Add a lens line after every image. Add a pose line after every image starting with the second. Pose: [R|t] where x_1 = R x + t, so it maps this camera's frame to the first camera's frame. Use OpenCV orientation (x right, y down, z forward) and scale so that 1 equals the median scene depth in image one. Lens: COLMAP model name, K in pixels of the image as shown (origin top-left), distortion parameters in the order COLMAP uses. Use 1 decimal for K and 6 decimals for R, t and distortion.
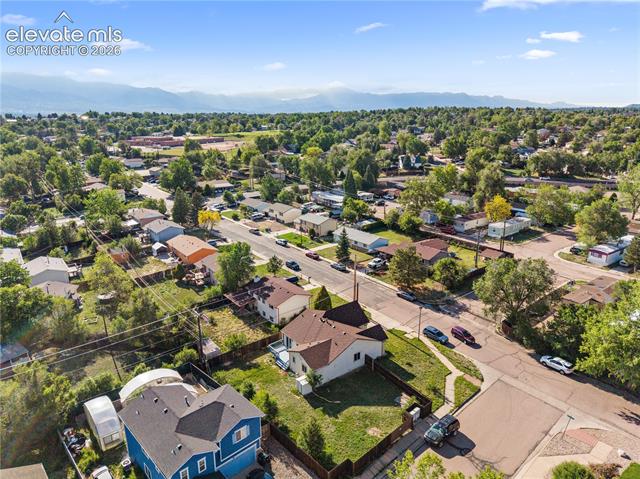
lens RADIAL K [[429.5, 0, 320.0], [0, 429.5, 239.5], [0, 0, 1]] dist [0.054409, -0.074564]
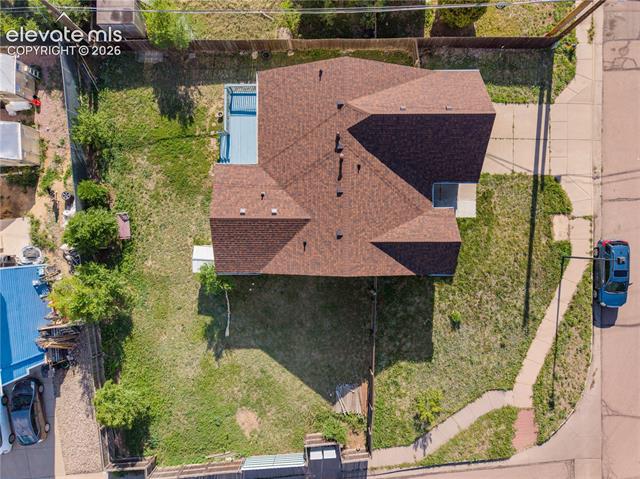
lens RADIAL K [[429.5, 0, 320.0], [0, 429.5, 239.5], [0, 0, 1]] dist [0.054409, -0.074564]
pose [[0.793801, 0.608156, -0.005105, 0.032417], [-0.151543, 0.205919, 0.966764, -0.097173], [0.588994, -0.766645, 0.255621, 0.606800]]
